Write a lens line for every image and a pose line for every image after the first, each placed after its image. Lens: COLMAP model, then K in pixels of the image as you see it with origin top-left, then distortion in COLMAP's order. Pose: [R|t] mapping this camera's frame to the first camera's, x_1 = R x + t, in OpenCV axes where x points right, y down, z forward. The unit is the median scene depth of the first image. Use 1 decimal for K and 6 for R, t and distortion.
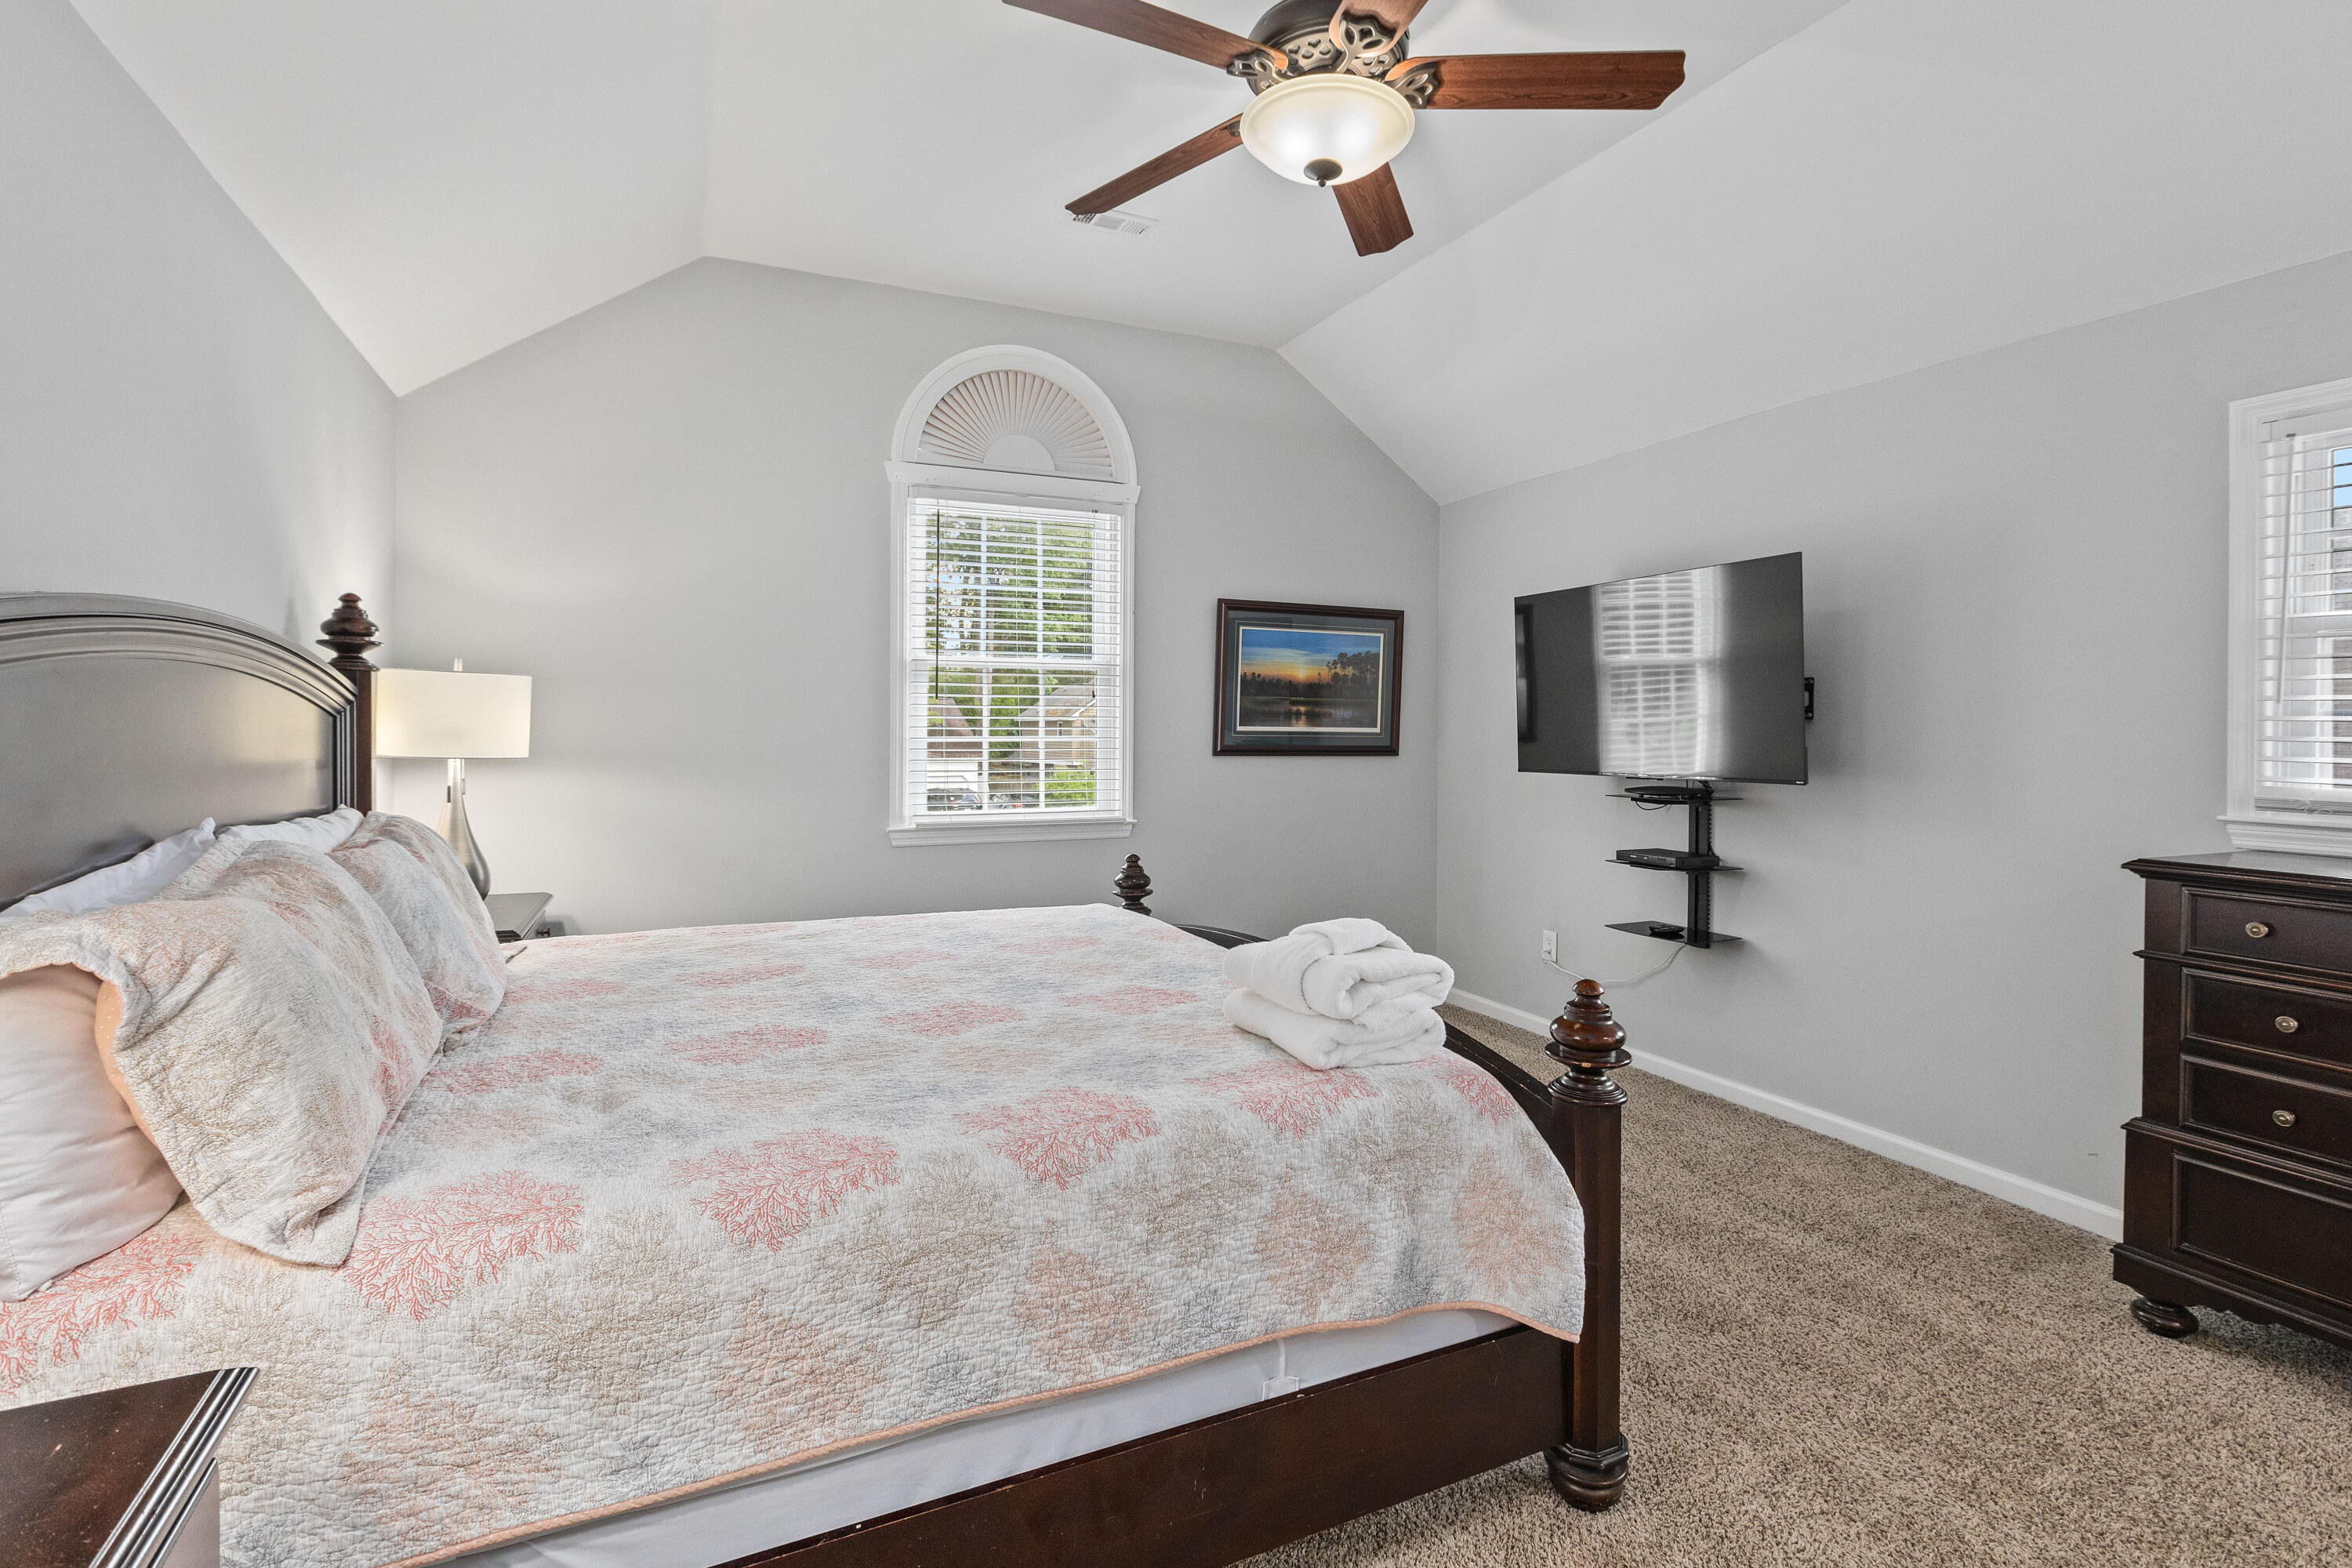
lens RADIAL K [[1109.9, 0, 1174.8], [0, 1109.9, 734.0], [0, 0, 1]] dist [0.002846, 0.000468]
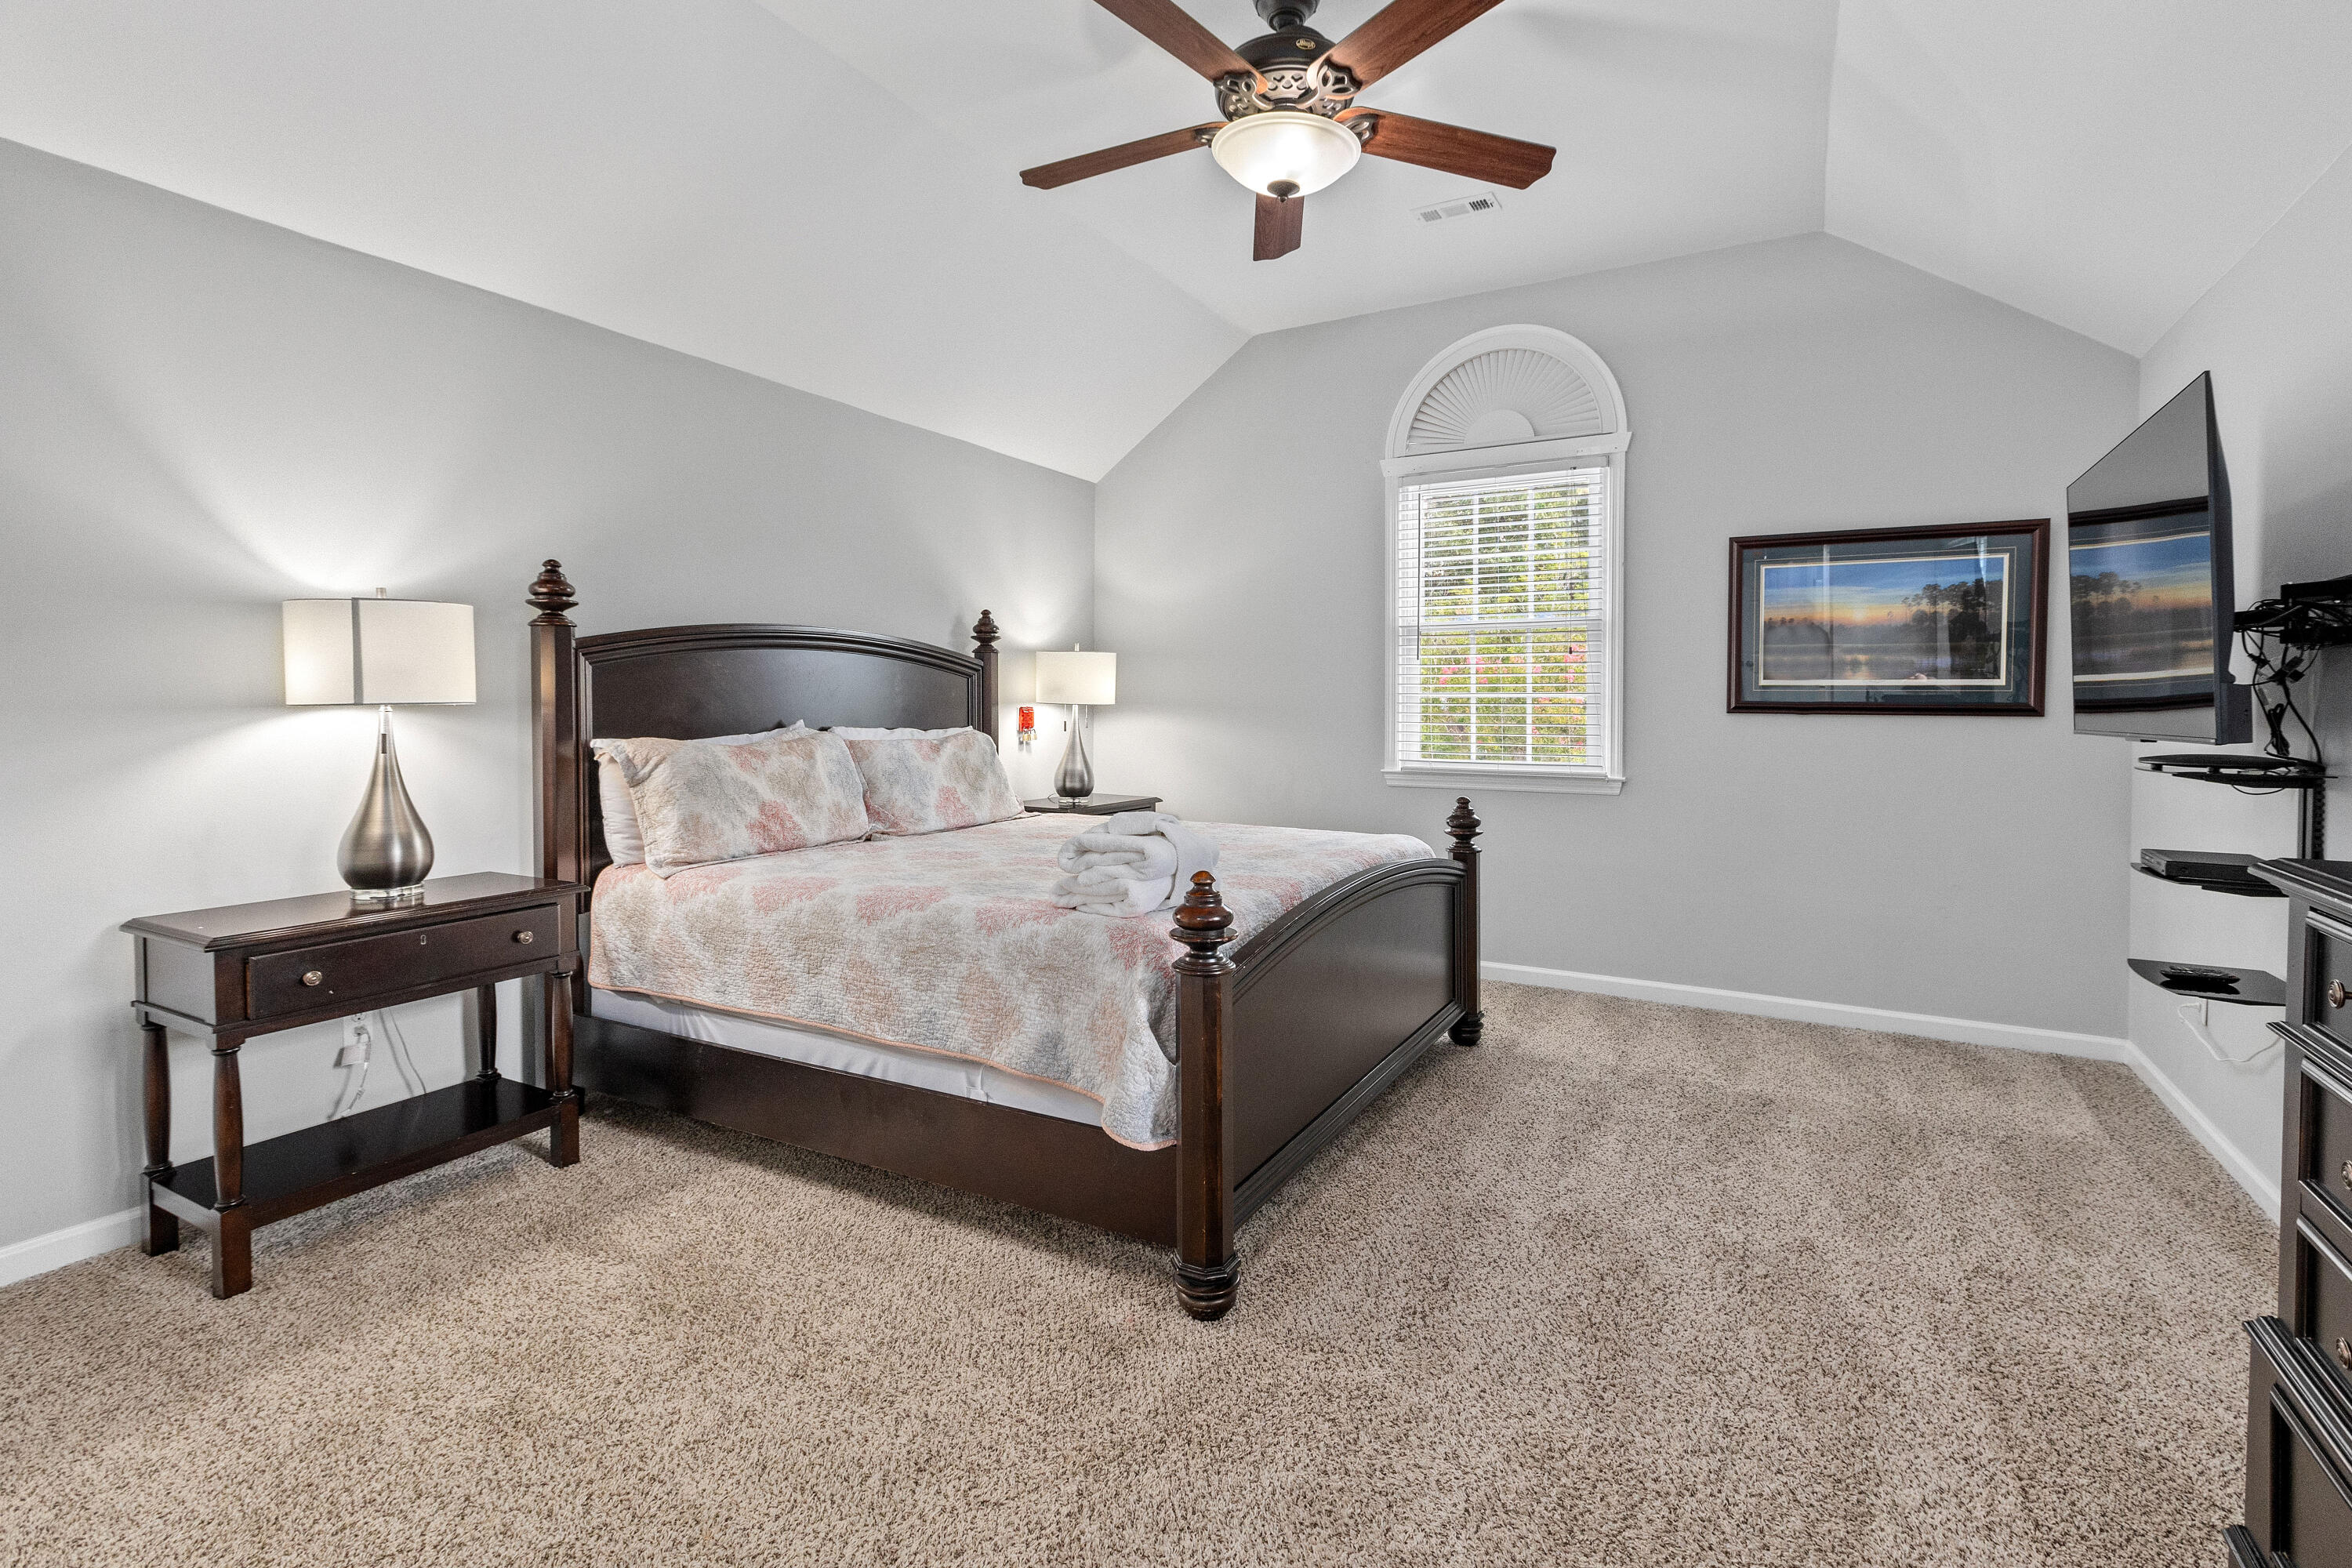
lens RADIAL K [[1111.6, 0, 1177.7], [0, 1111.6, 725.3], [0, 0, 1]] dist [-0.000851, -0.000108]
pose [[0.585535, 0.013427, -0.810536, 0.910151], [-0.004743, 0.999902, 0.013138, 0.035929], [0.810633, -0.003848, 0.585542, 0.202322]]
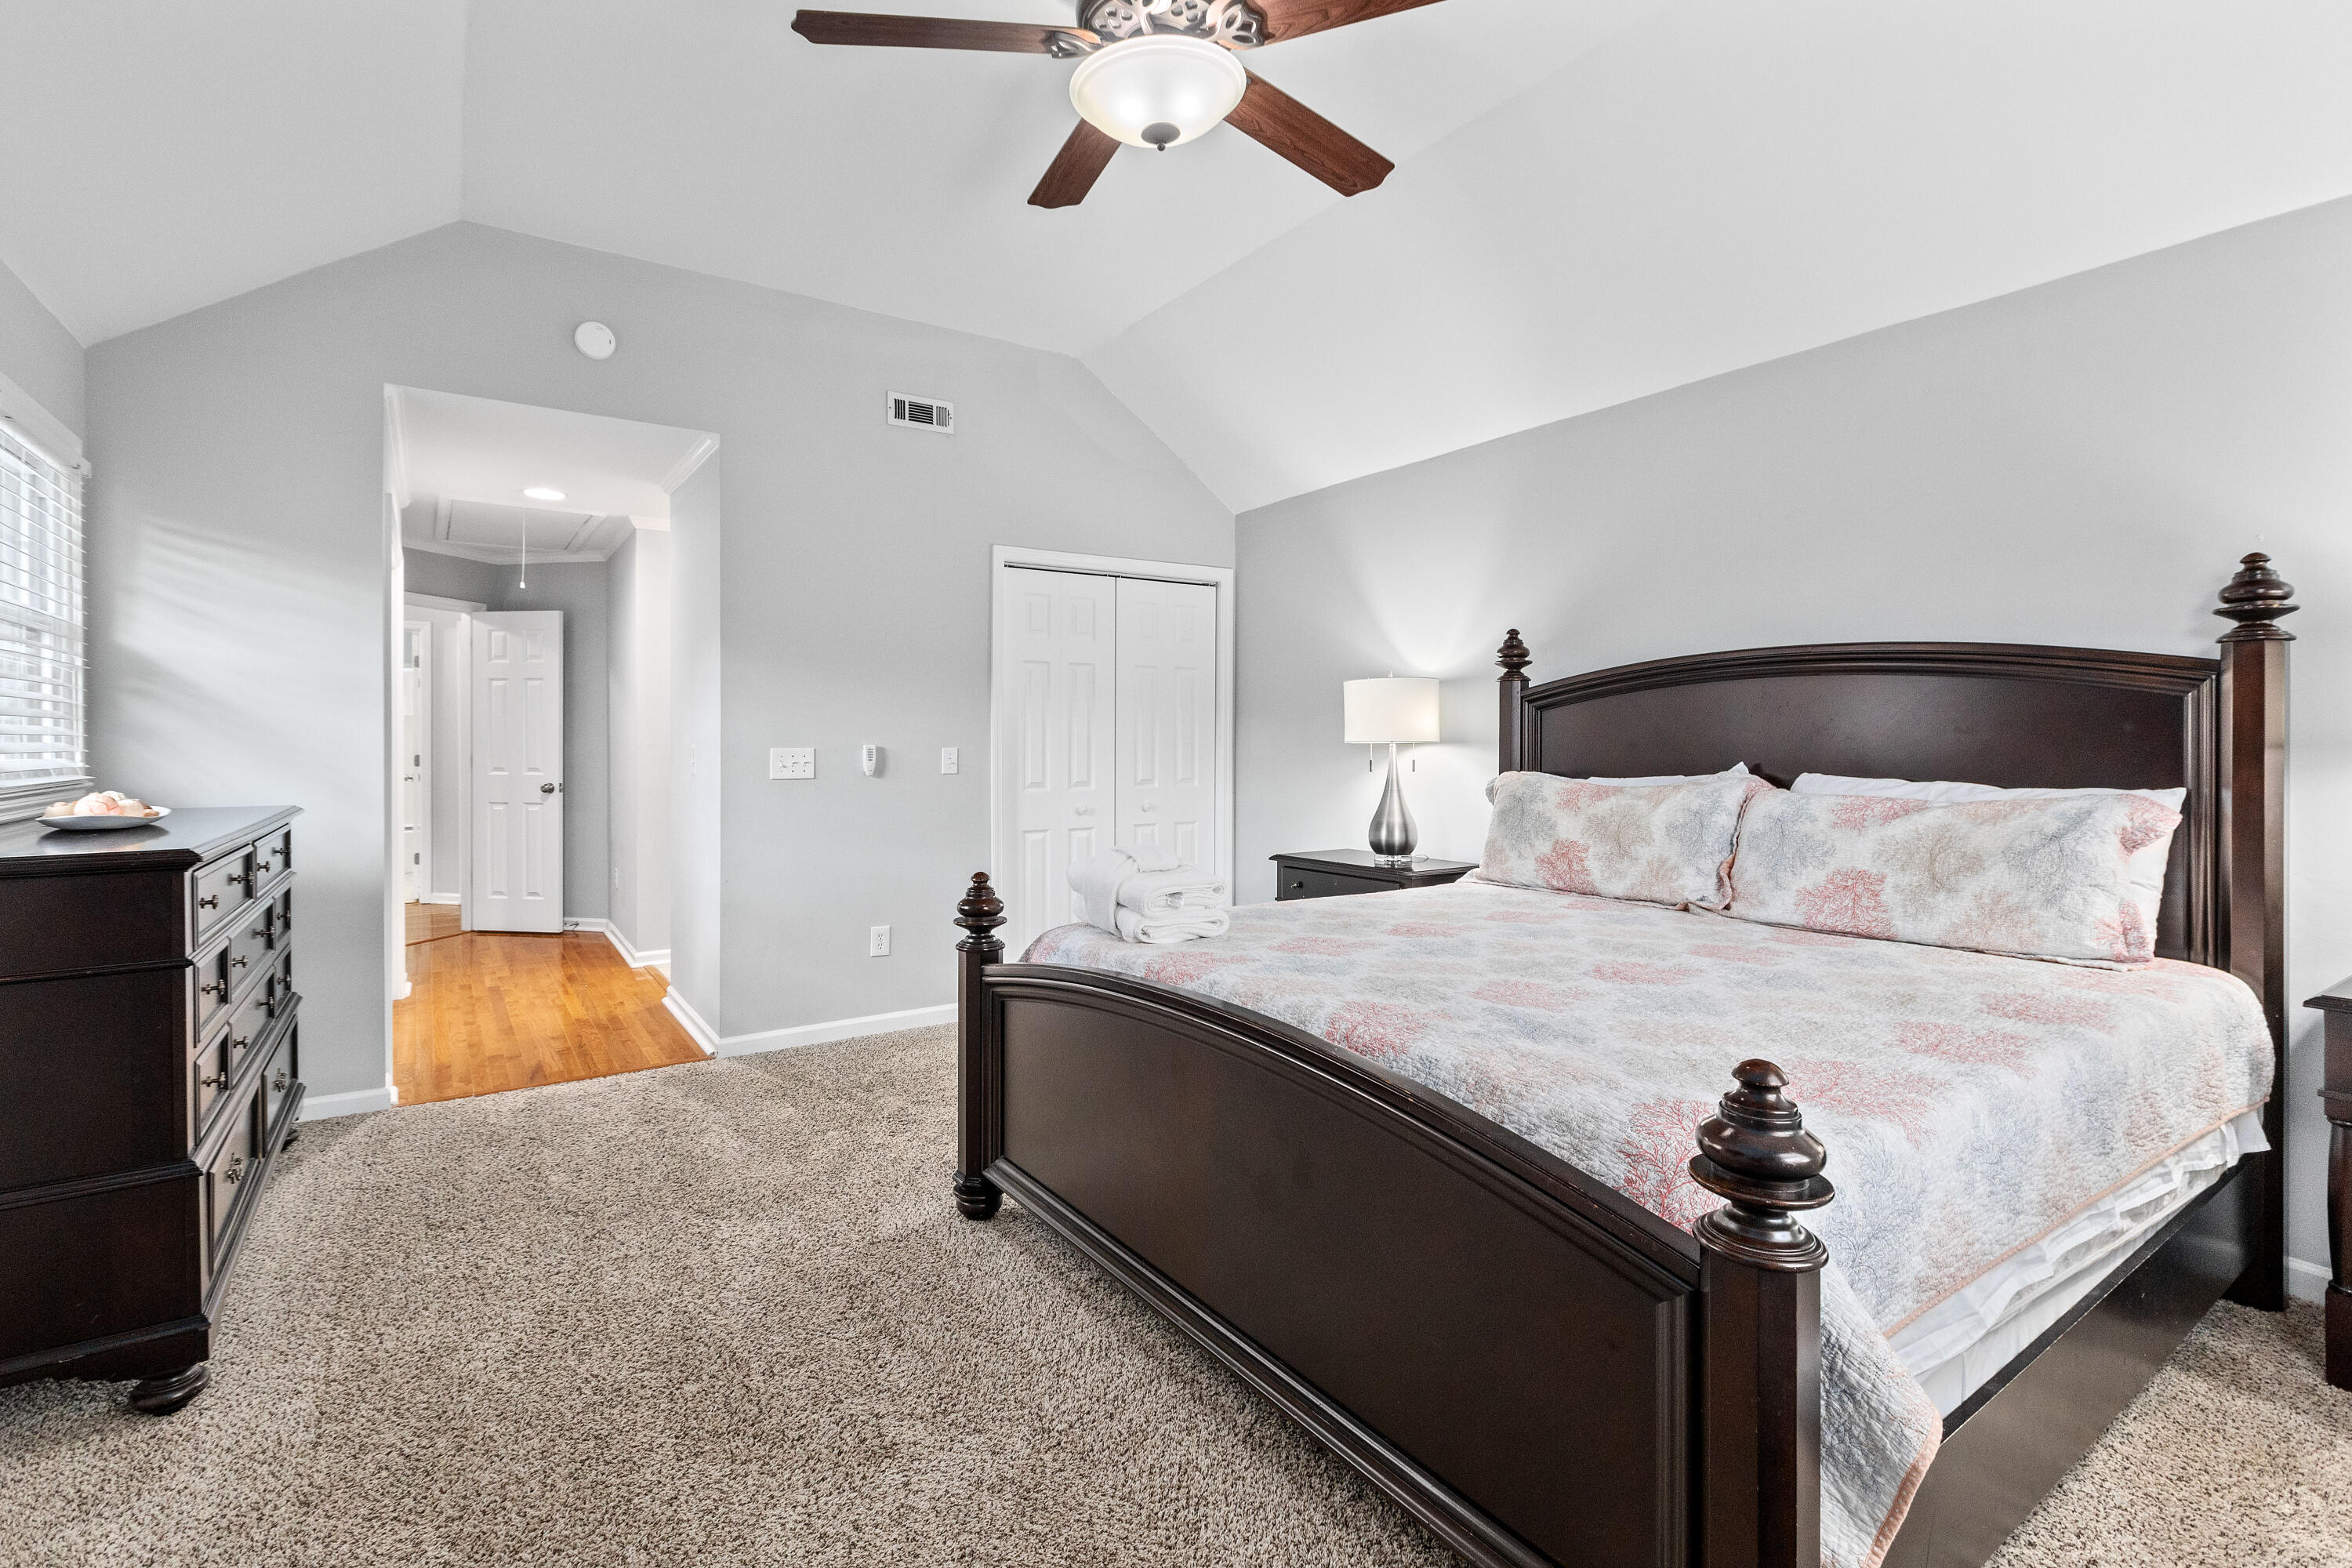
lens RADIAL K [[1079.1, 0, 1180.0], [0, 1079.1, 777.7], [0, 0, 1]] dist [0.001464, -0.000117]
pose [[-0.986633, -0.001313, -0.162950, 0.233036], [-0.008253, 0.999087, 0.041917, 0.021996], [0.162746, 0.042702, -0.985744, 1.732379]]
